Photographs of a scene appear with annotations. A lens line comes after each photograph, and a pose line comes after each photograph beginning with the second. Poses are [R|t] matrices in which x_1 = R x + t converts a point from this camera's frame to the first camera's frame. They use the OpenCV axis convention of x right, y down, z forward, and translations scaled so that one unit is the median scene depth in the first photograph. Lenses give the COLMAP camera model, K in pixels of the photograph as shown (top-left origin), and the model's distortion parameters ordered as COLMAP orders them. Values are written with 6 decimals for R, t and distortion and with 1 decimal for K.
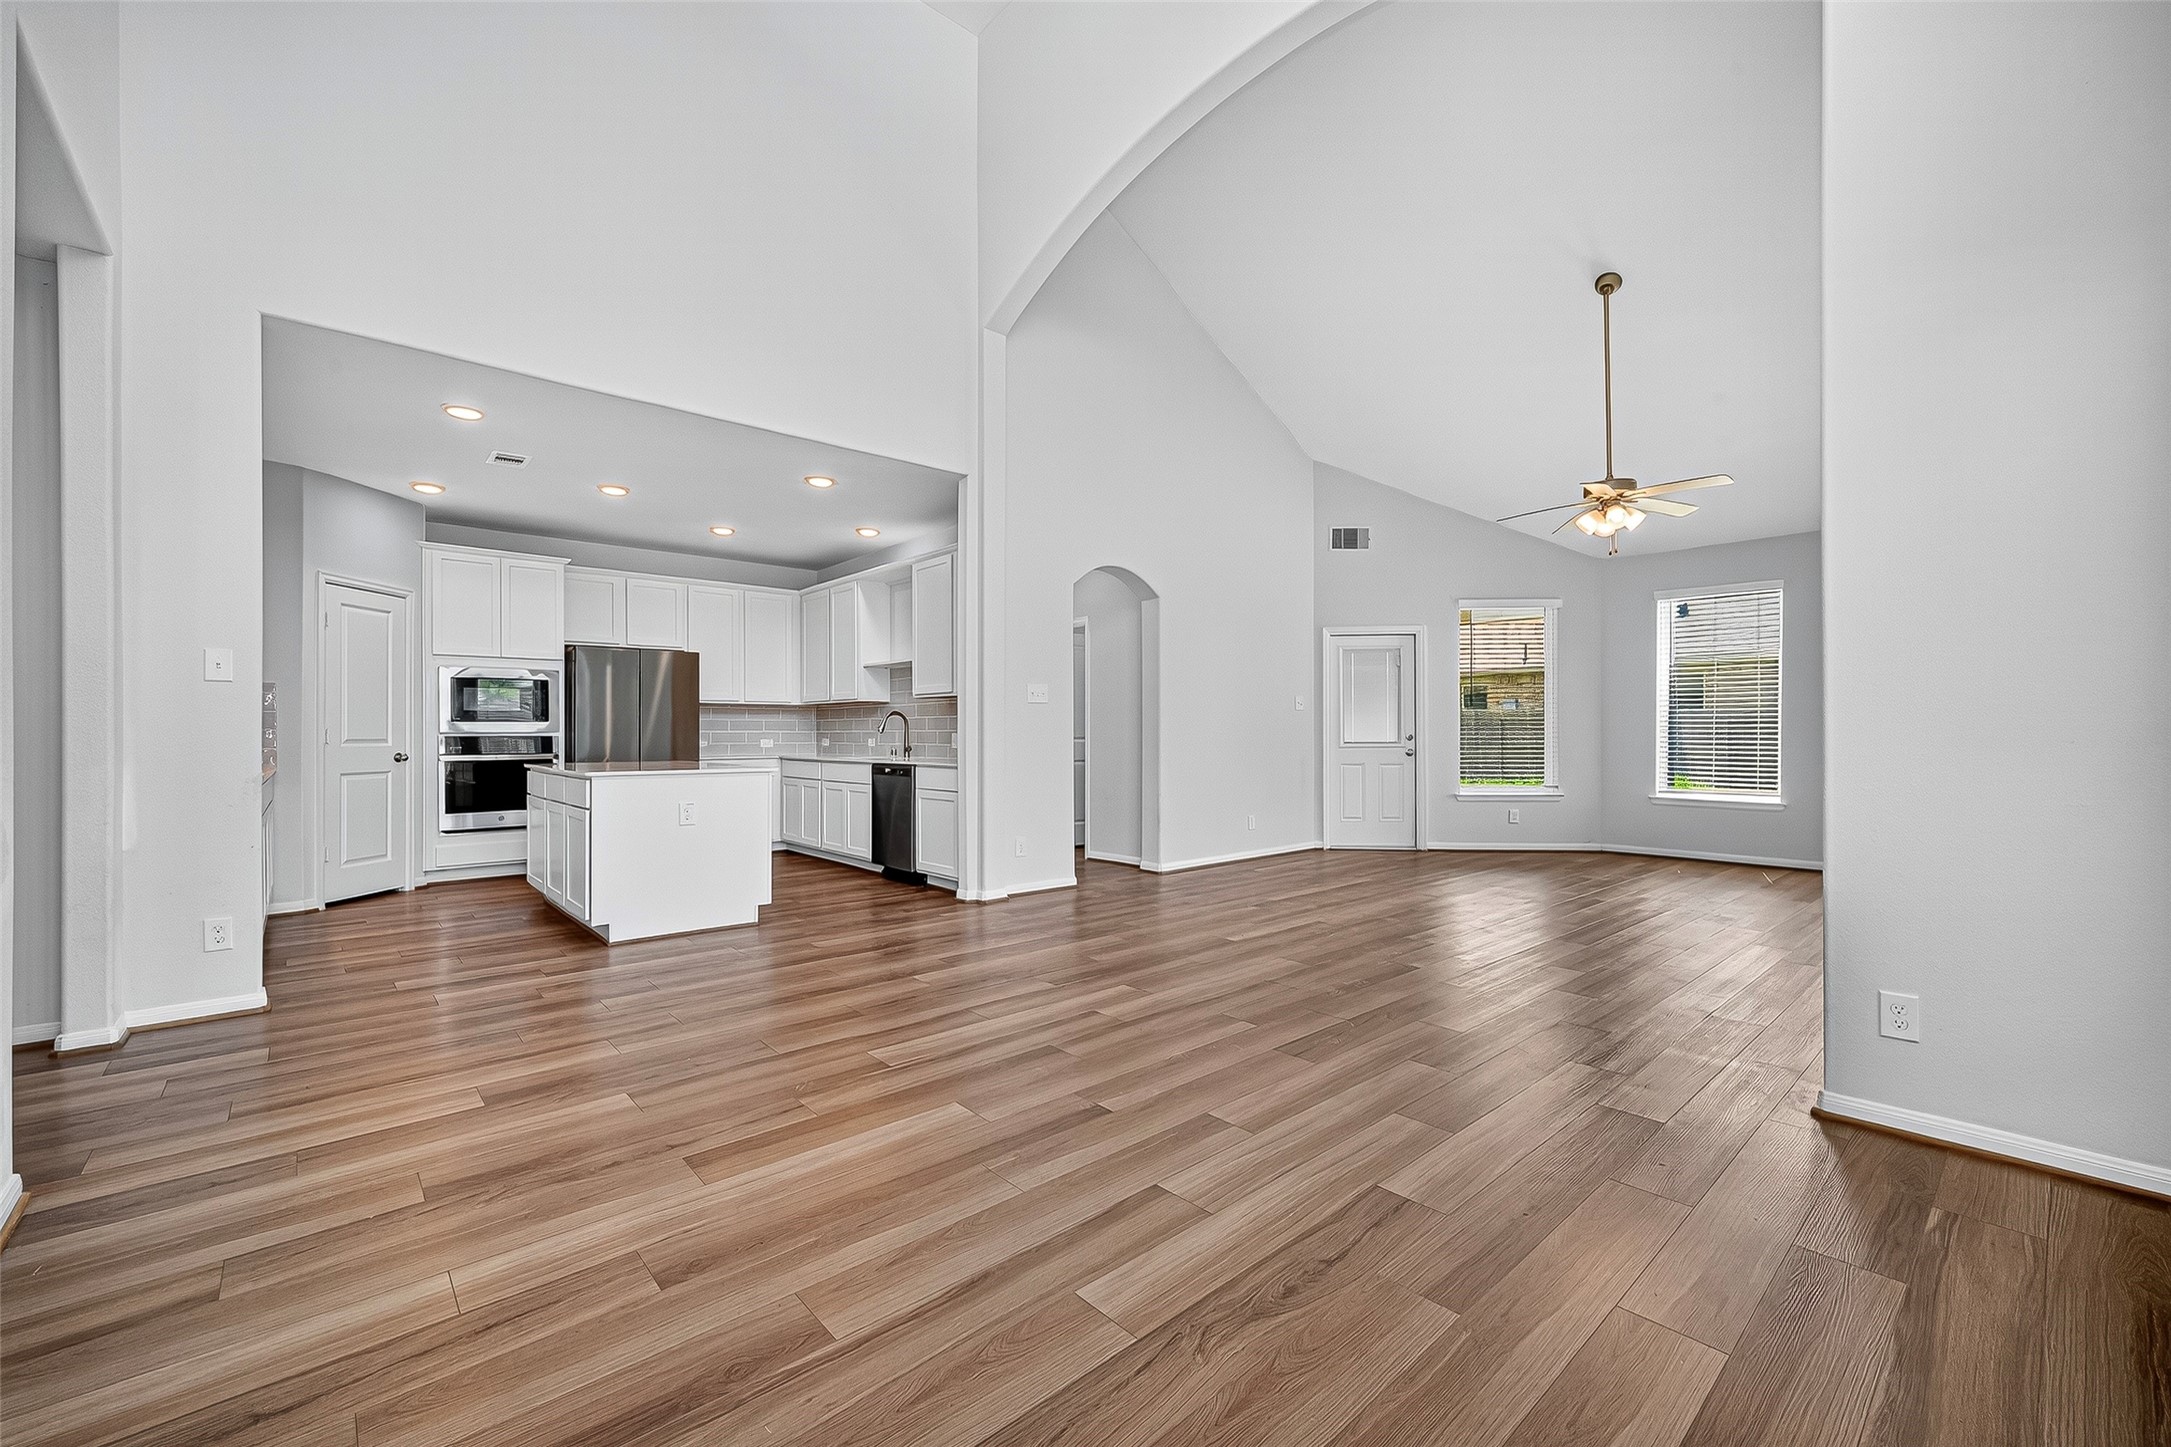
lens RADIAL K [[883.8, 0, 1072.5], [0, 883.8, 734.7], [0, 0, 1]] dist [0.000437, -0.000174]
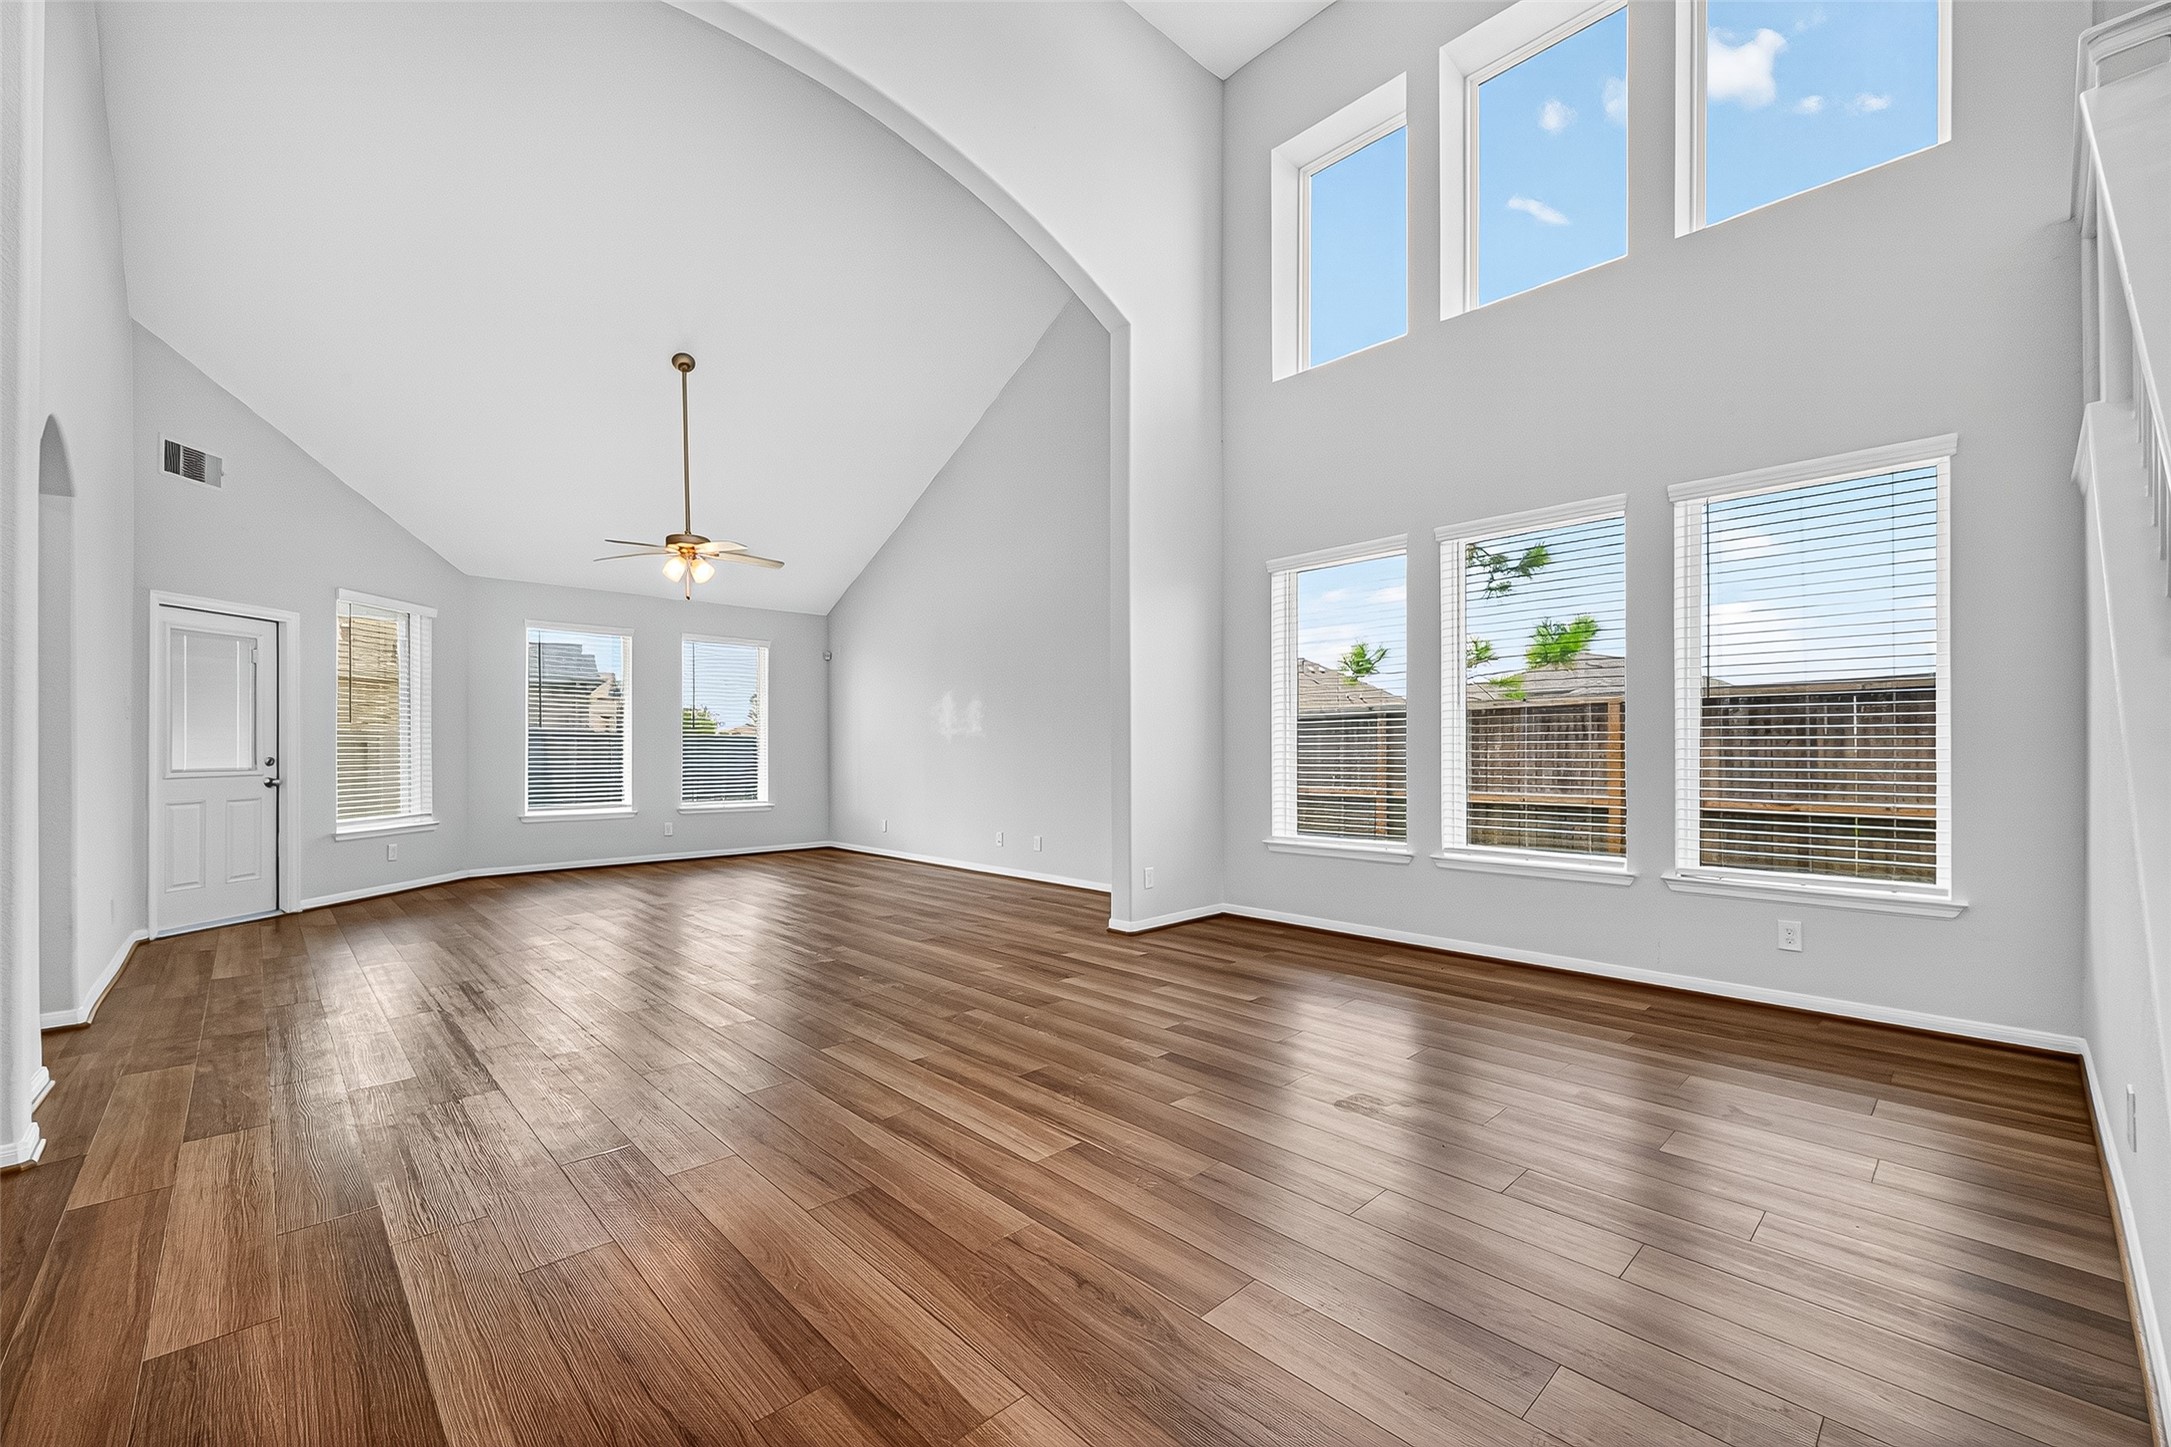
lens RADIAL K [[883.8, 0, 1081.6], [0, 883.8, 732.6], [0, 0, 1]] dist [0.000437, -0.000174]
pose [[-0.041269, 0.018950, 0.998968, -0.658338], [0.008563, 0.999790, -0.018612, -0.003423], [-0.999111, 0.007786, -0.041423, 0.637026]]
